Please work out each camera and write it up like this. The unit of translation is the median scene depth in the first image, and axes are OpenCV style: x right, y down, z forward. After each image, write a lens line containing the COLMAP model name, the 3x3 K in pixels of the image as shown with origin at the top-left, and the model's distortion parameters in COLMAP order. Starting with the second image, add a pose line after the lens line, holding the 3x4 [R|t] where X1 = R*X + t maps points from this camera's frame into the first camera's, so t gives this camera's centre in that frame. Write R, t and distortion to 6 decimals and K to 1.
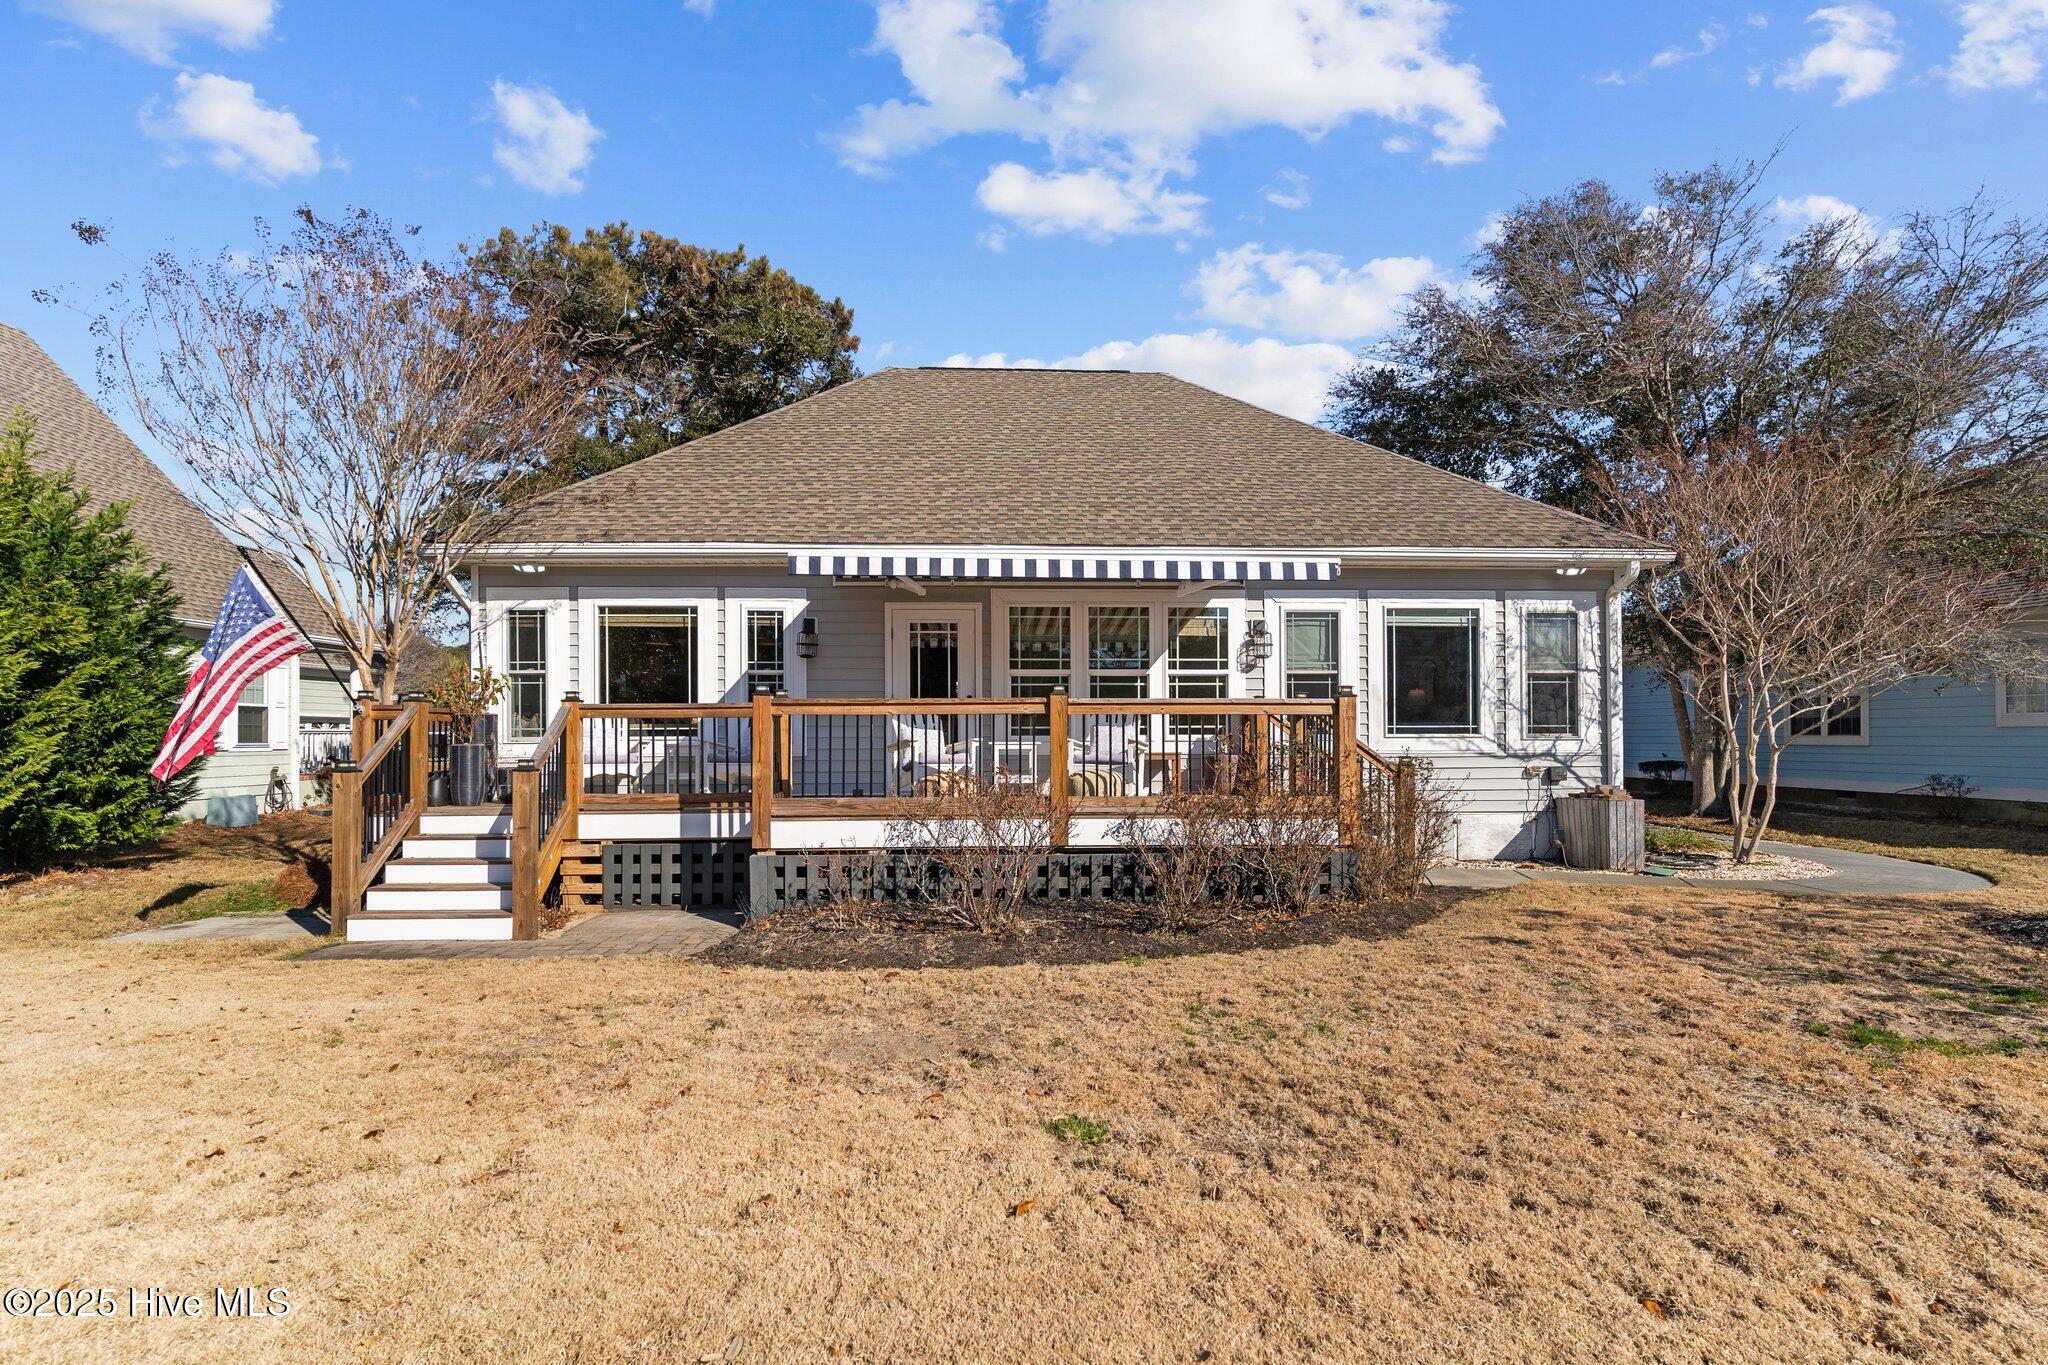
lens RADIAL K [[1001.4, 0, 1025.9], [0, 1001.4, 712.4], [0, 0, 1]] dist [0.000241, -0.001357]
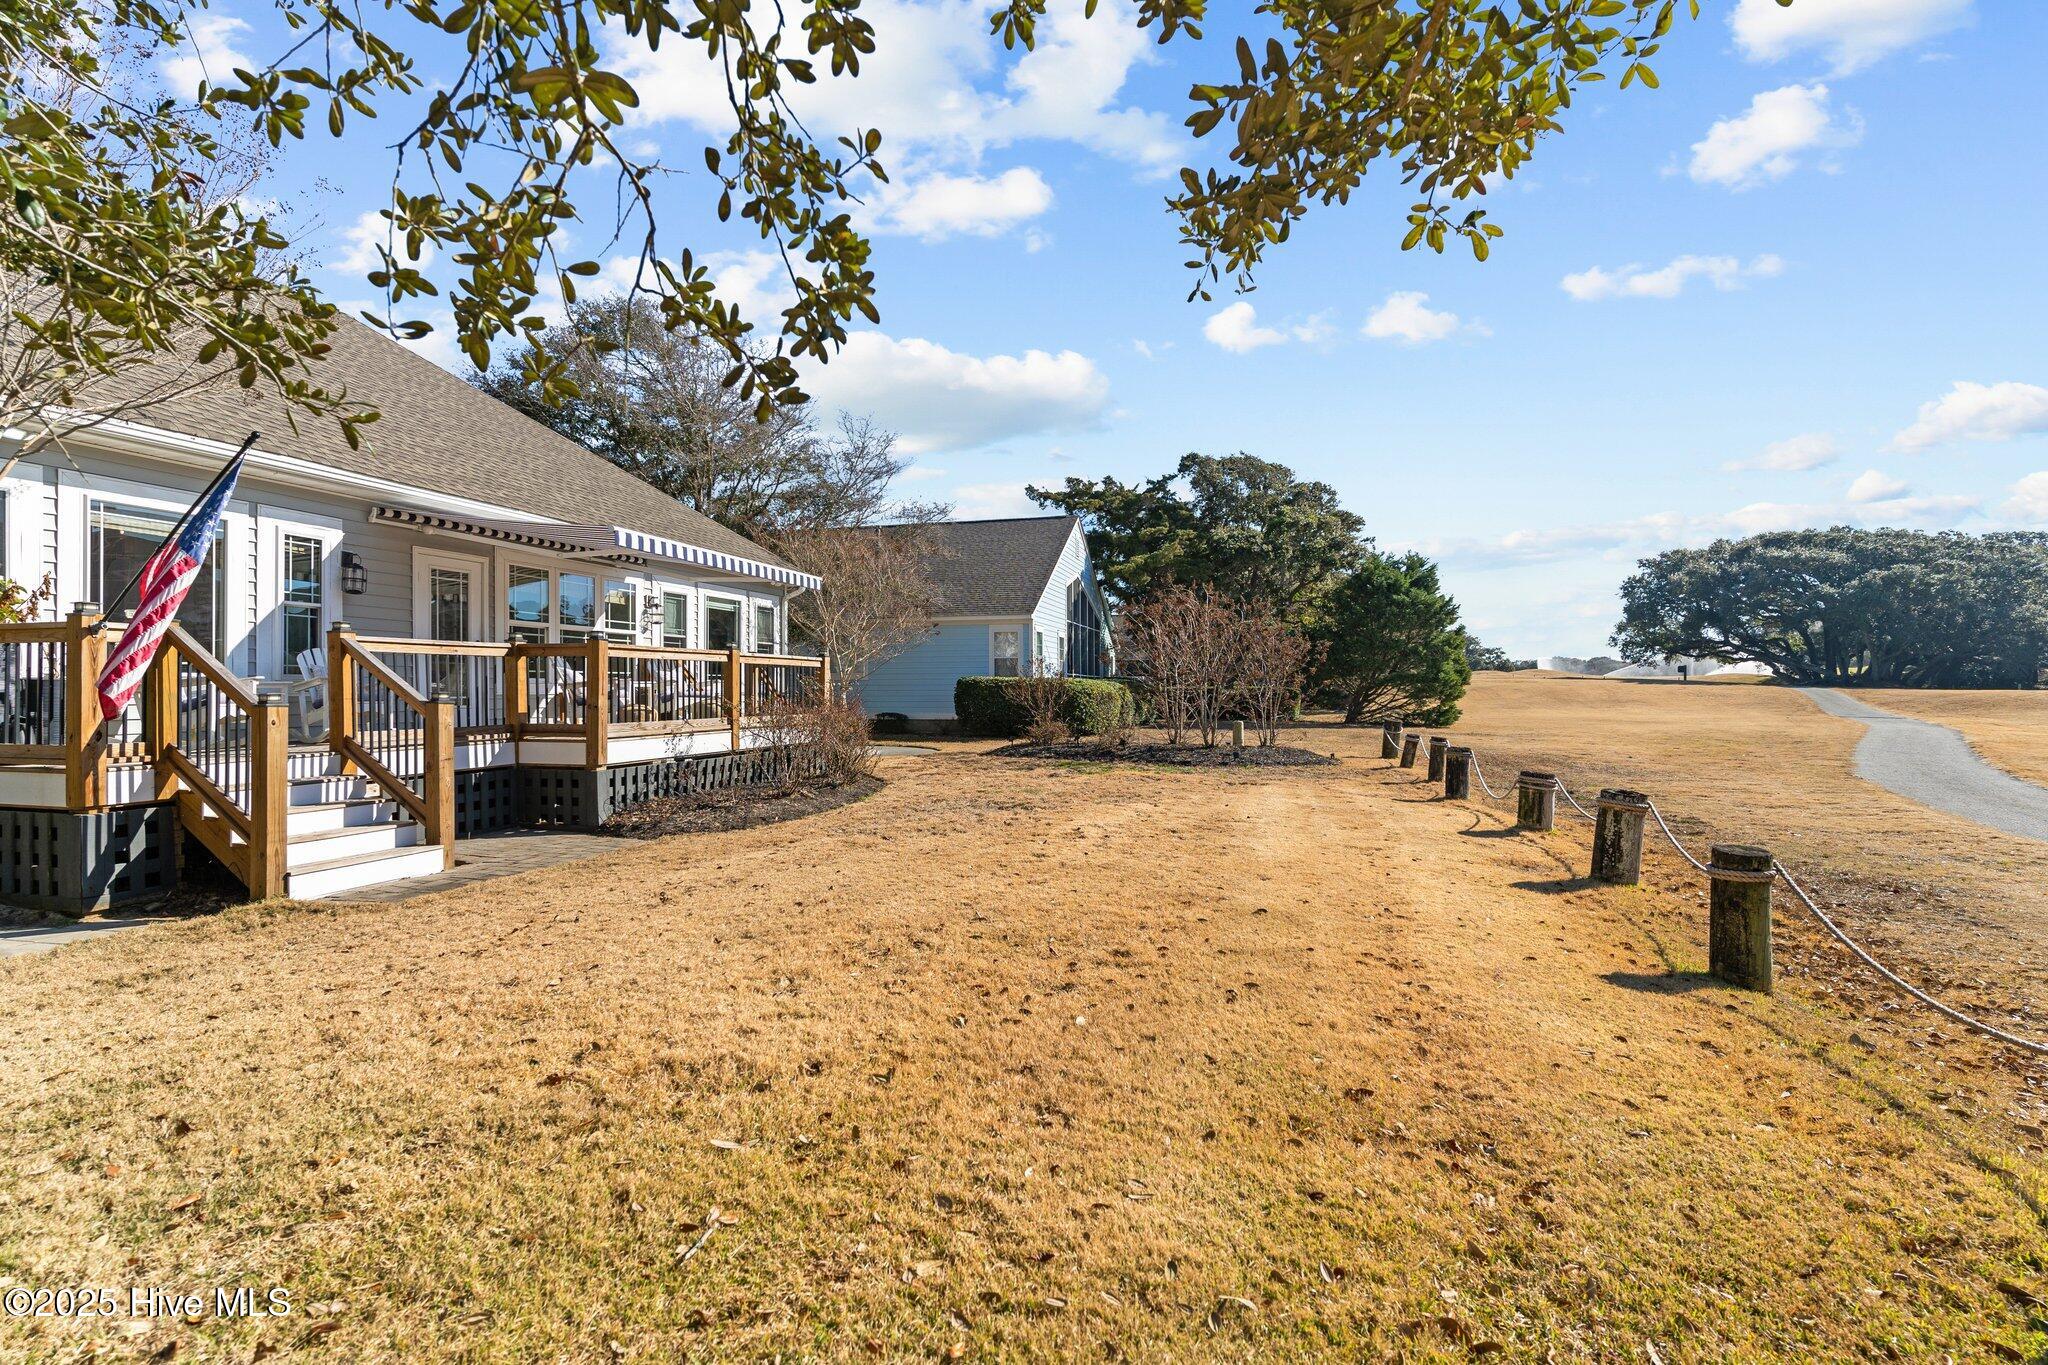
lens RADIAL K [[972.4, 0, 1000.9], [0, 972.4, 687.7], [0, 0, 1]] dist [0.000704, 0.000037]
pose [[0.335147, 0.003363, 0.942160, -0.879773], [-0.021162, 0.999768, 0.003959, 0.018716], [-0.941928, -0.021265, 0.335141, 0.100520]]
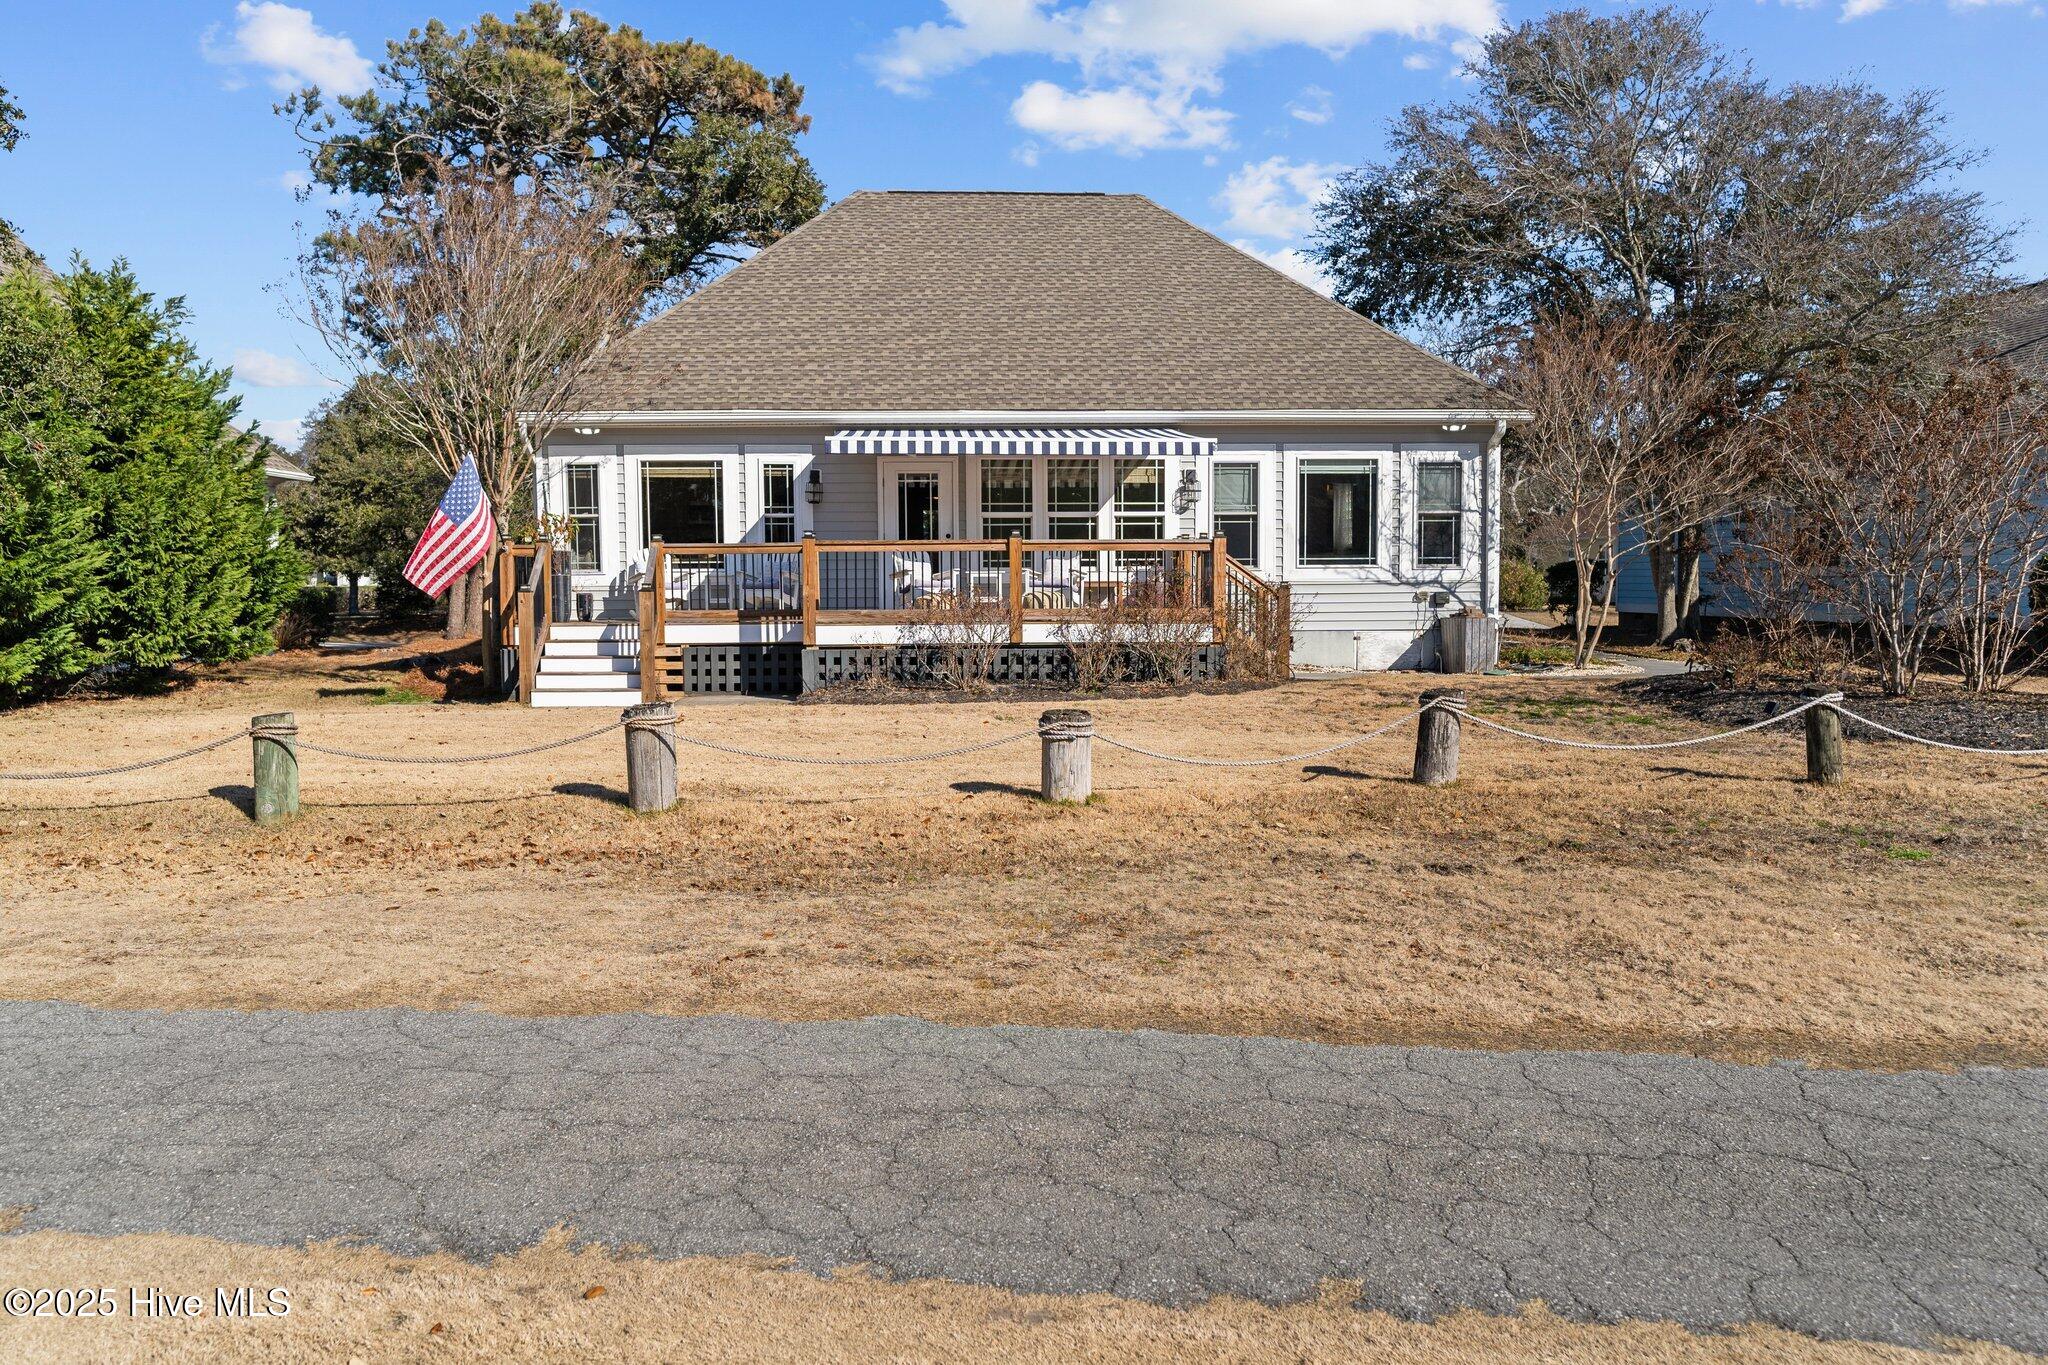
lens RADIAL K [[1598.7, 0, 1013.1], [0, 1598.7, 658.5], [0, 0, 1]] dist [0.008074, -0.000698]
pose [[0.999996, -0.002909, 0.000579, 0.019813], [0.002858, 0.997196, 0.074783, -0.011363], [-0.000795, -0.074781, 0.997200, -0.930740]]
